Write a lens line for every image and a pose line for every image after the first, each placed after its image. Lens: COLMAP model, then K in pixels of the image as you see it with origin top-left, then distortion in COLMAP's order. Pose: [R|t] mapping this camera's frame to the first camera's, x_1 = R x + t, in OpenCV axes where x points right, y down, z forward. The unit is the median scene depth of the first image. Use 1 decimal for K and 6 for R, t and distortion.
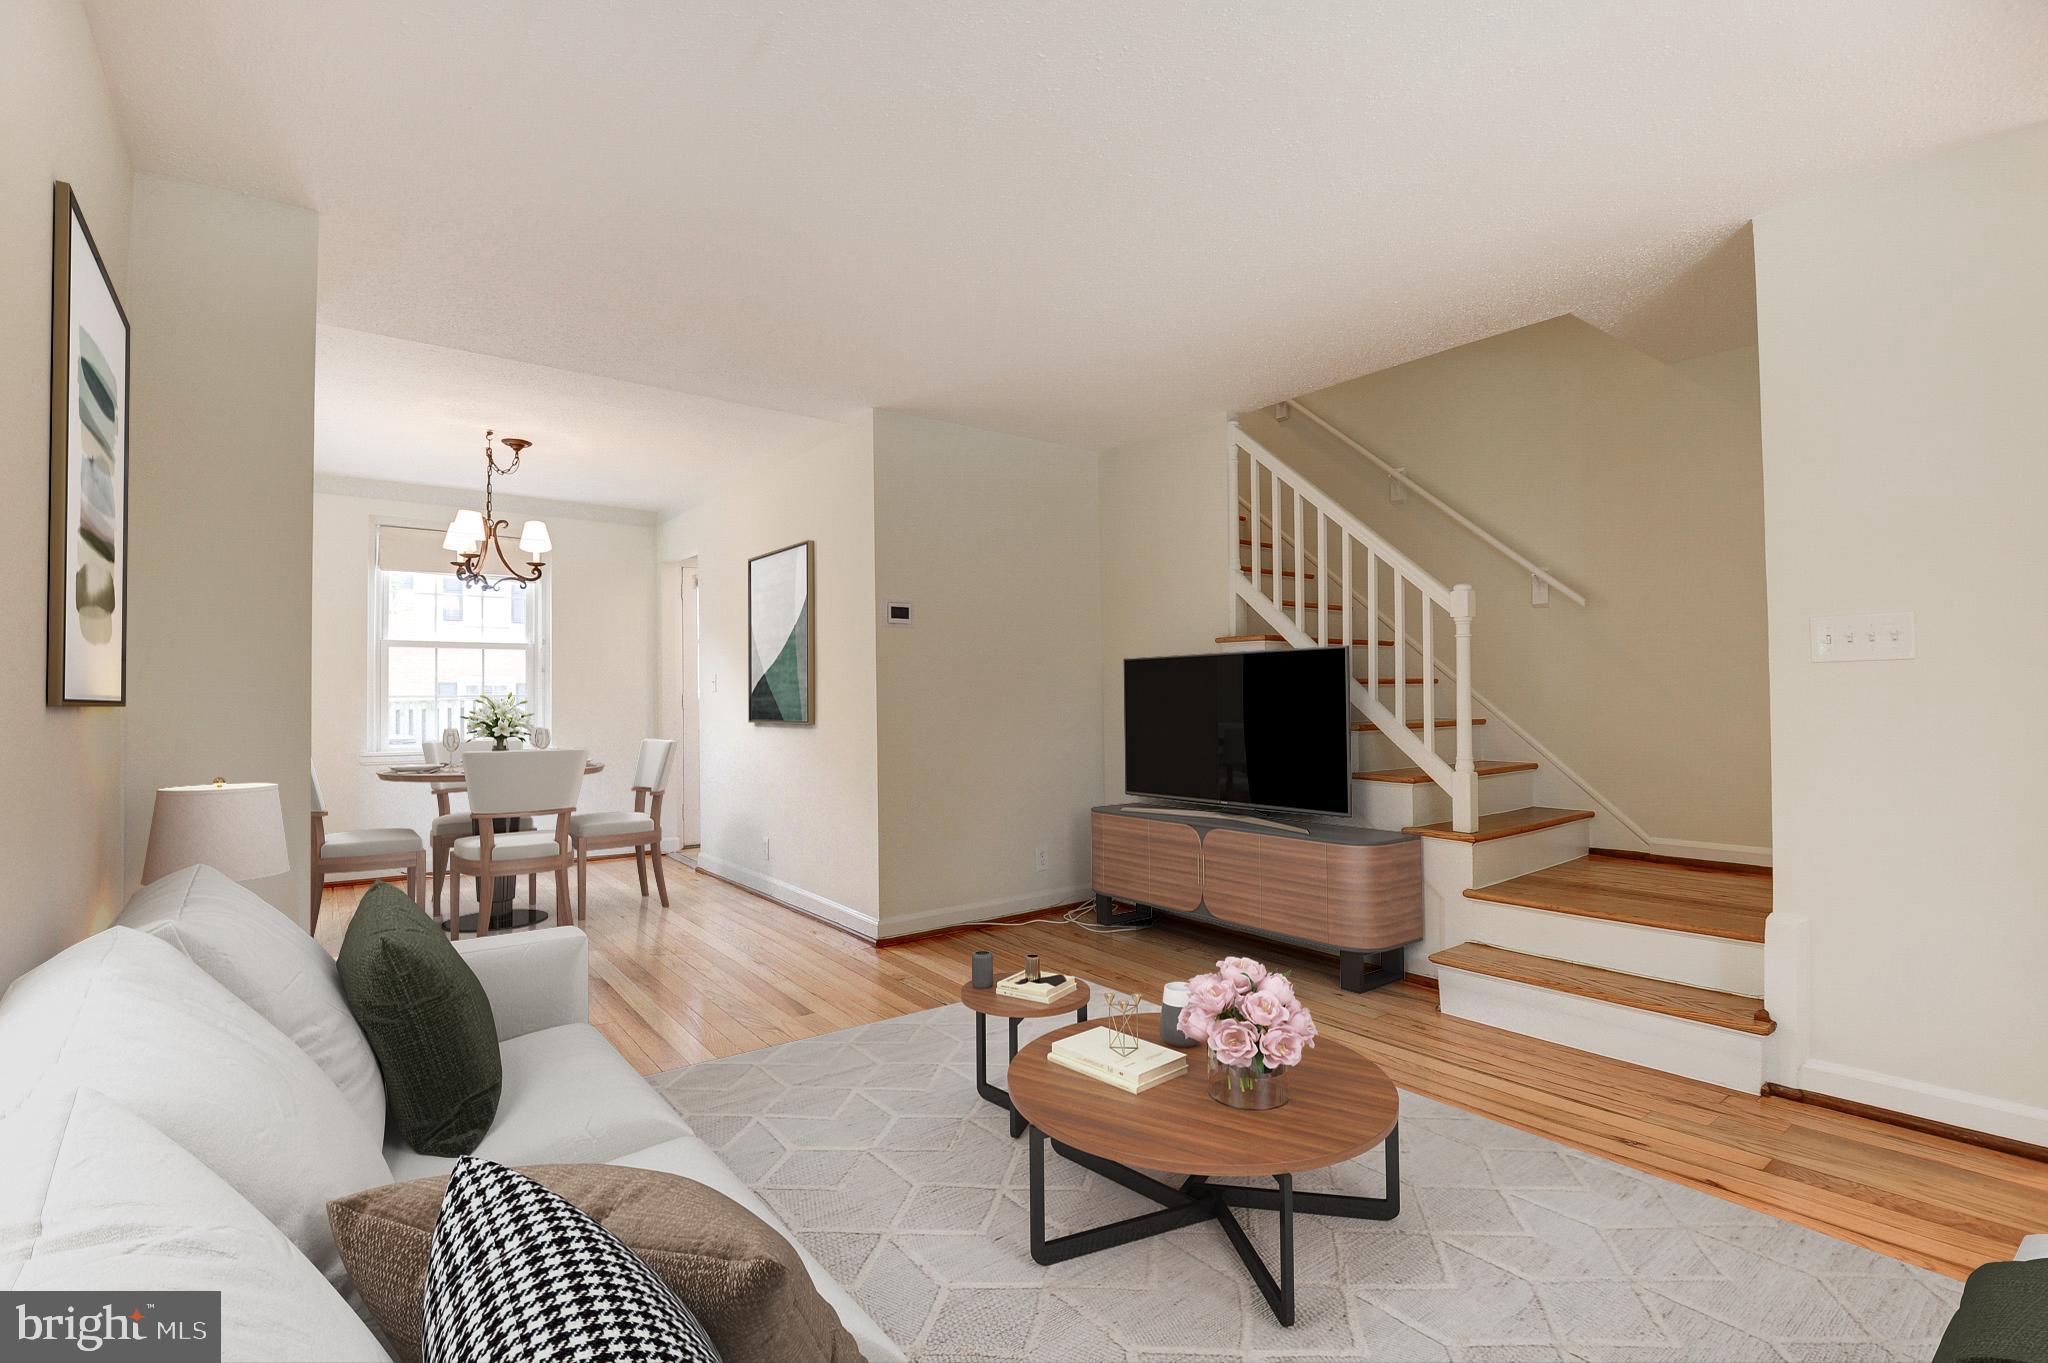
lens RADIAL K [[977.2, 0, 1024.5], [0, 977.2, 675.3], [0, 0, 1]] dist [-0.000356, -0.017316]
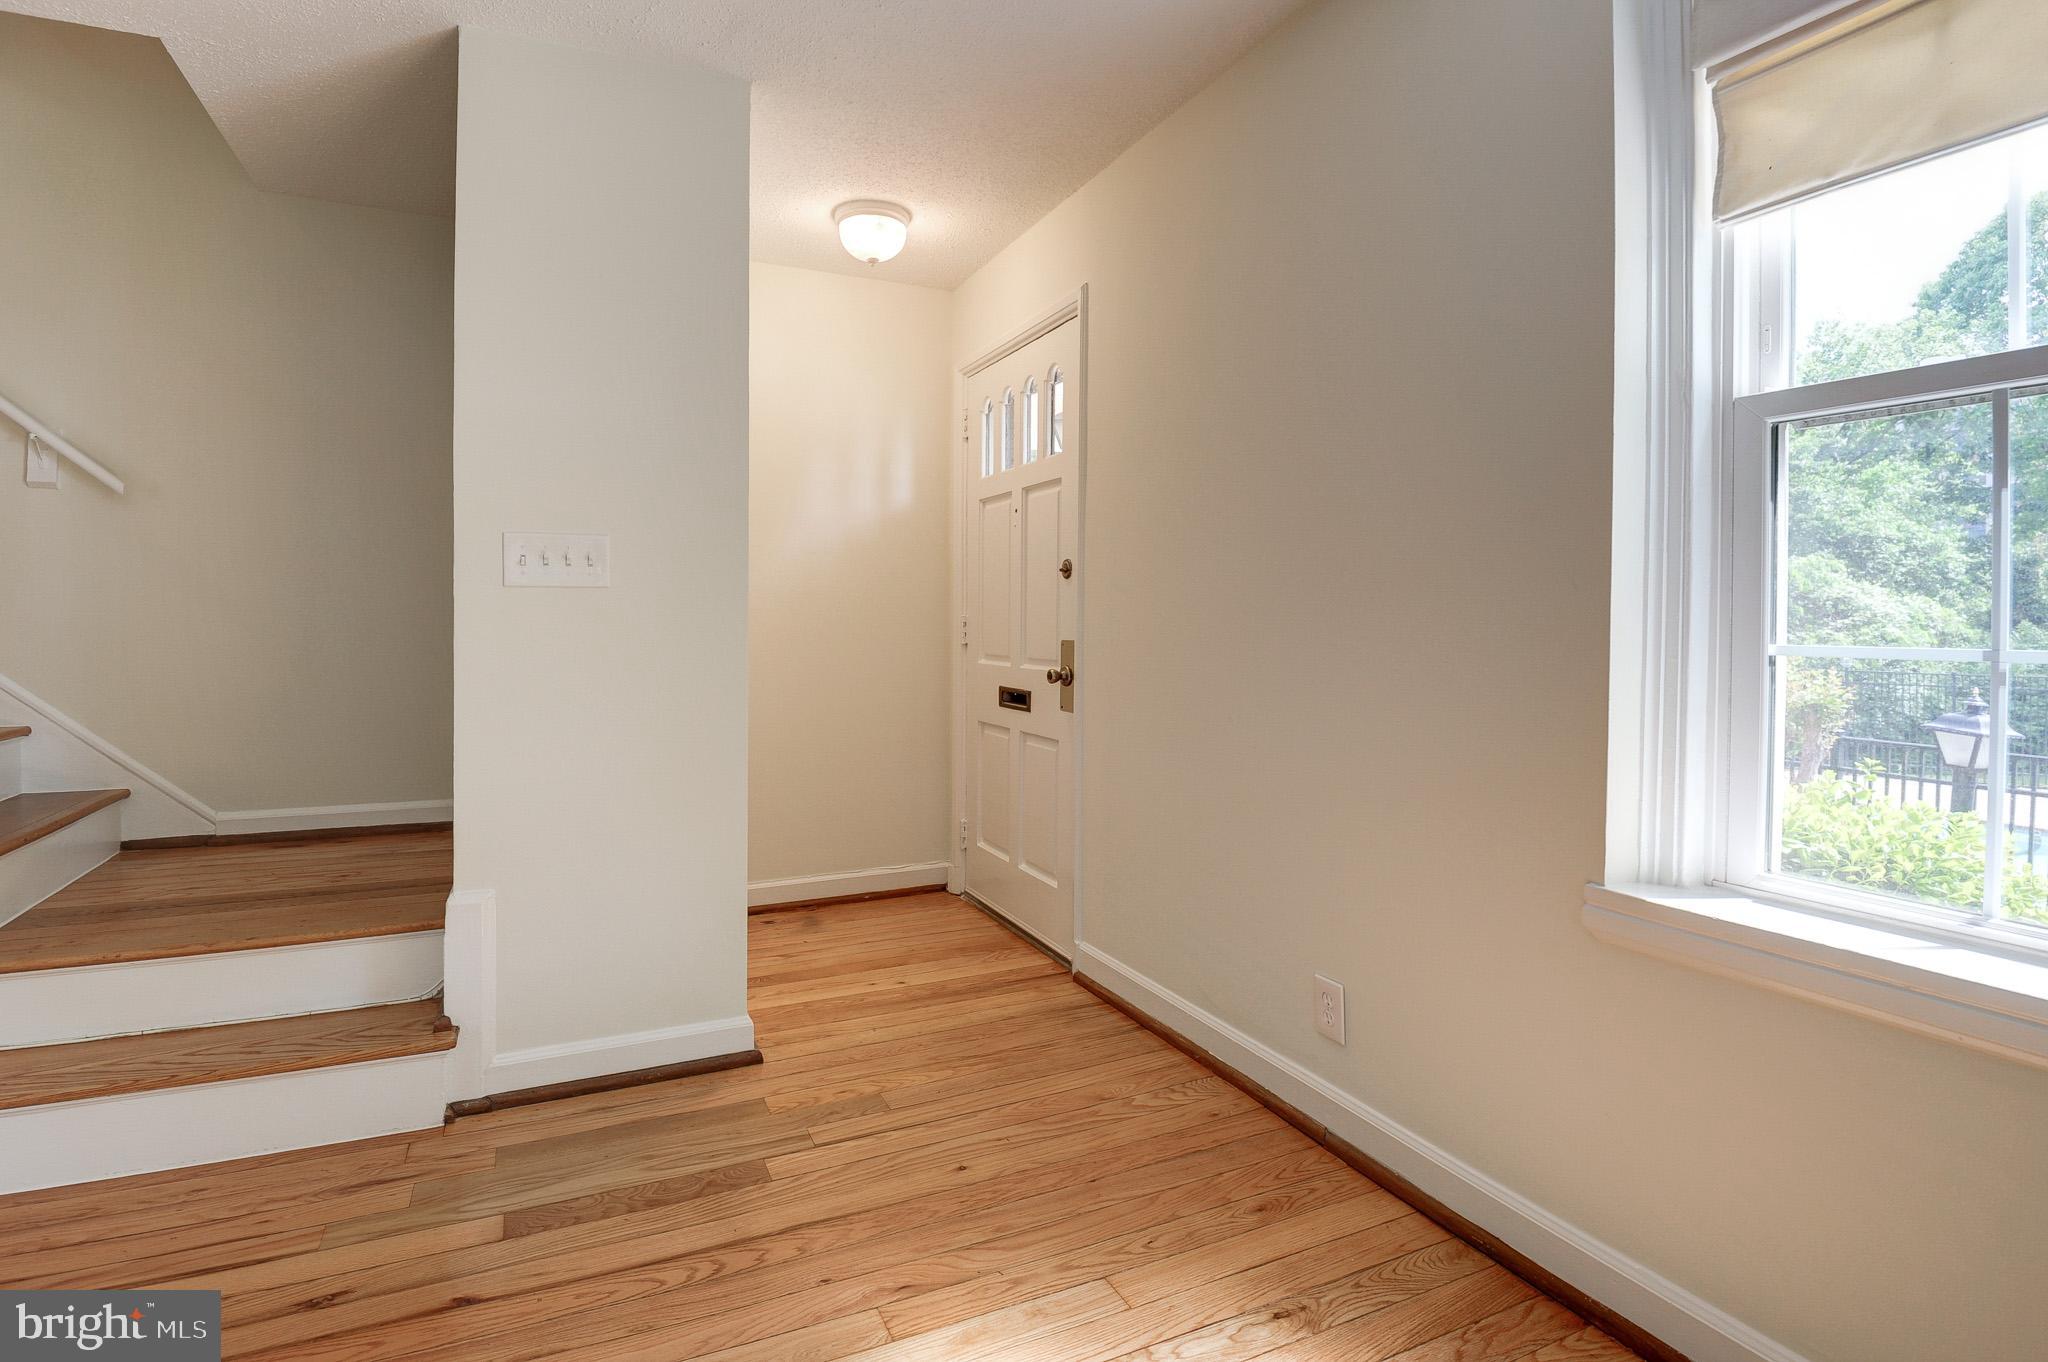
lens RADIAL K [[960.0, 0, 962.9], [0, 960.0, 633.1], [0, 0, 1]] dist [0.000507, -0.010629]
pose [[0.233083, 0.006561, 0.972435, 0.088749], [-0.029171, 0.999574, 0.000248, 0.016092], [-0.972019, -0.028424, 0.233175, 0.405414]]
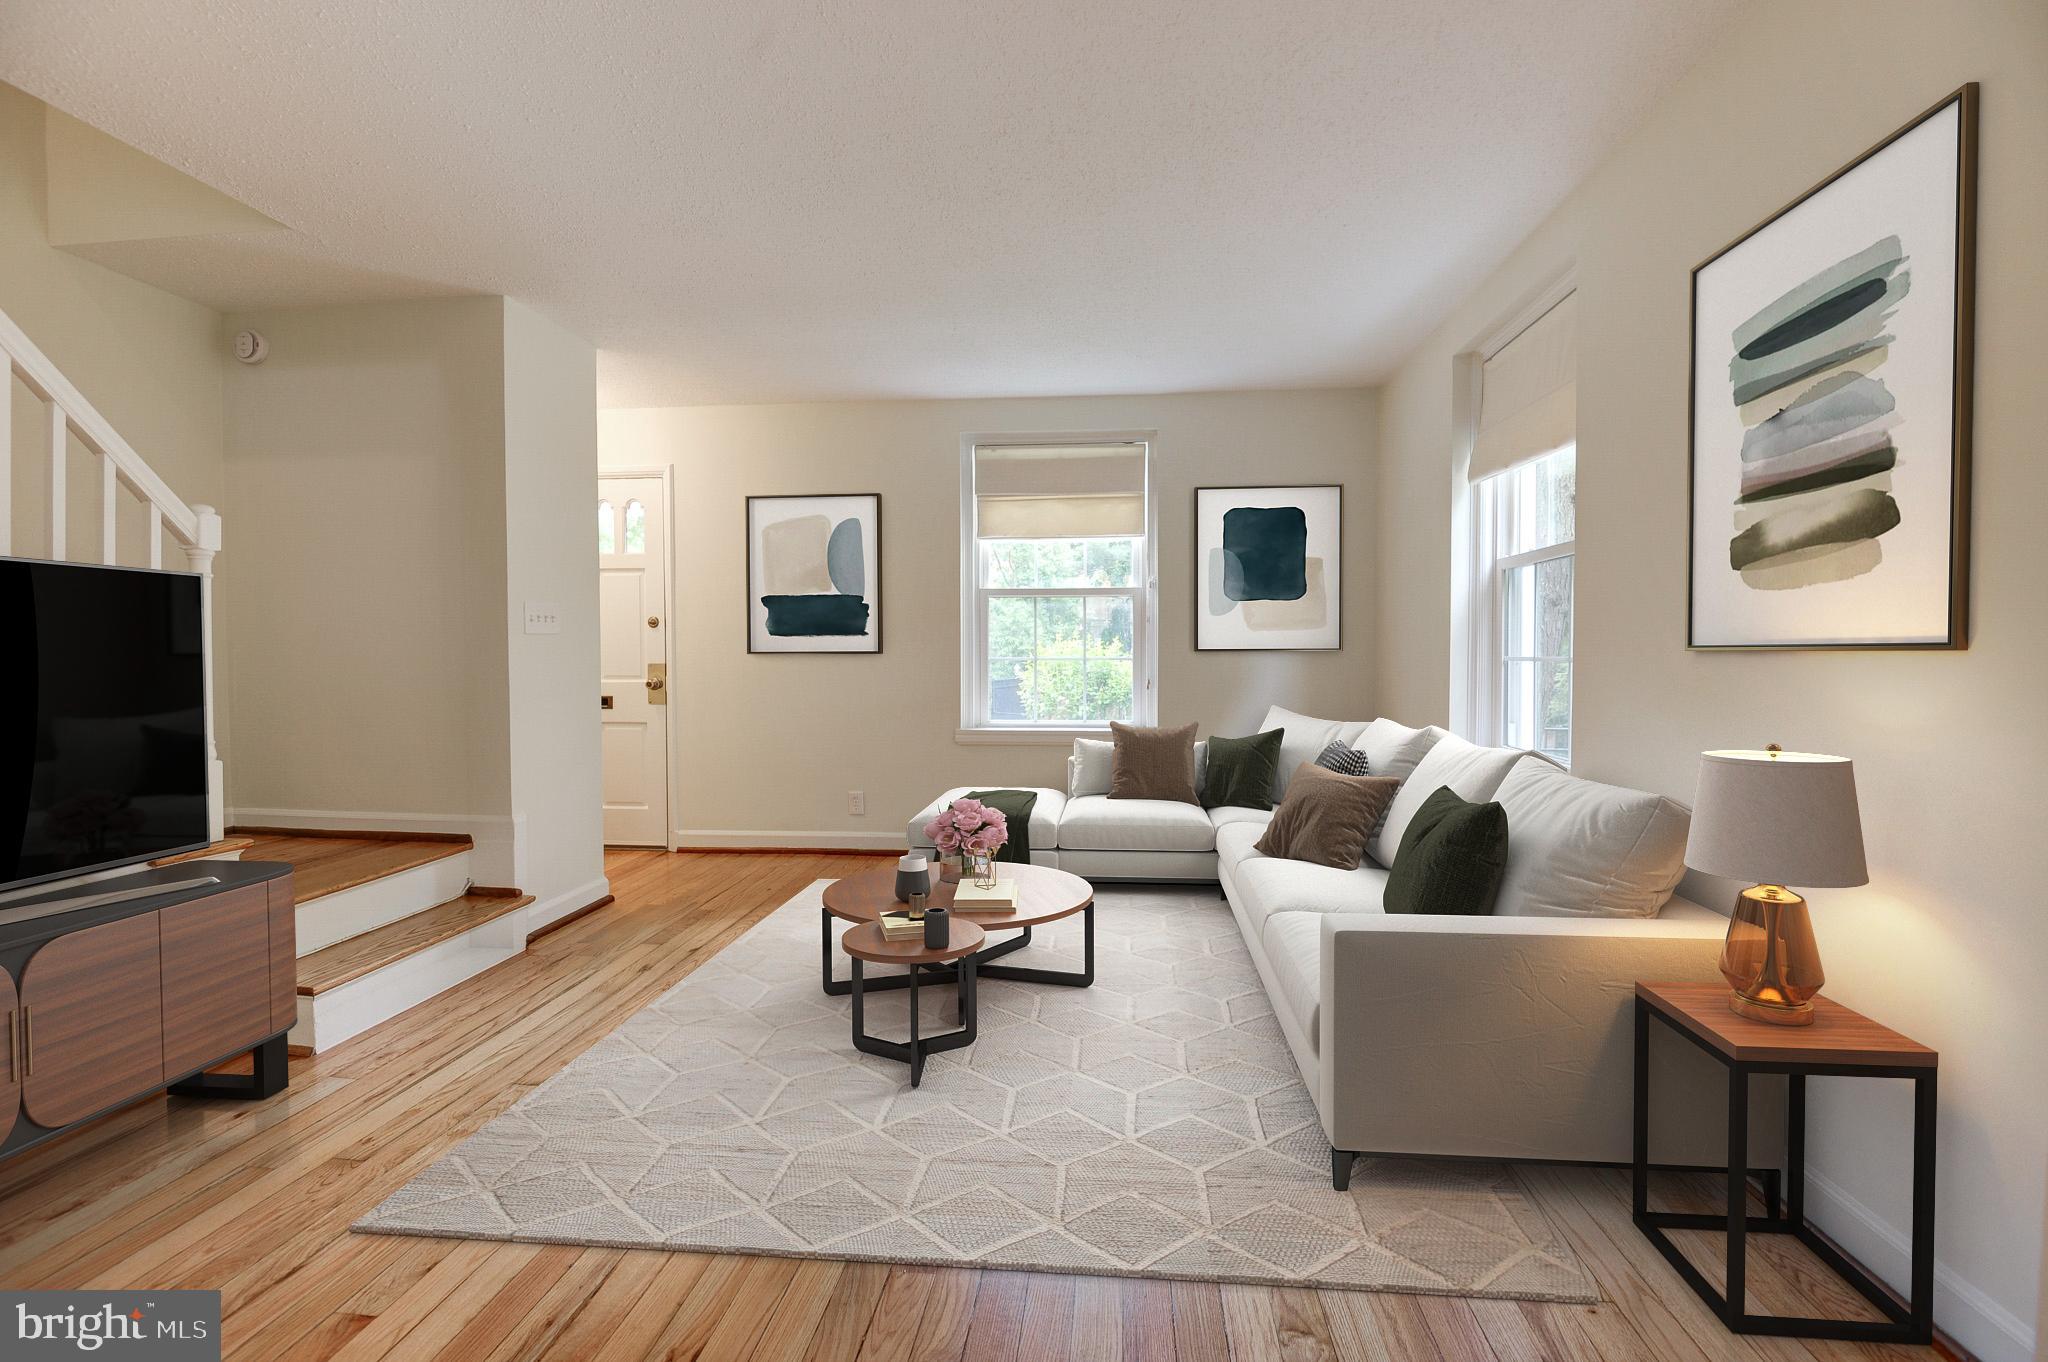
lens RADIAL K [[977.2, 0, 1024.5], [0, 977.2, 674.8], [0, 0, 1]] dist [-0.000356, -0.017316]
pose [[-0.744918, -0.000515, 0.667156, -0.686357], [-0.001200, 0.999999, -0.000568, 0.044325], [-0.667155, -0.001224, -0.744918, 1.549373]]
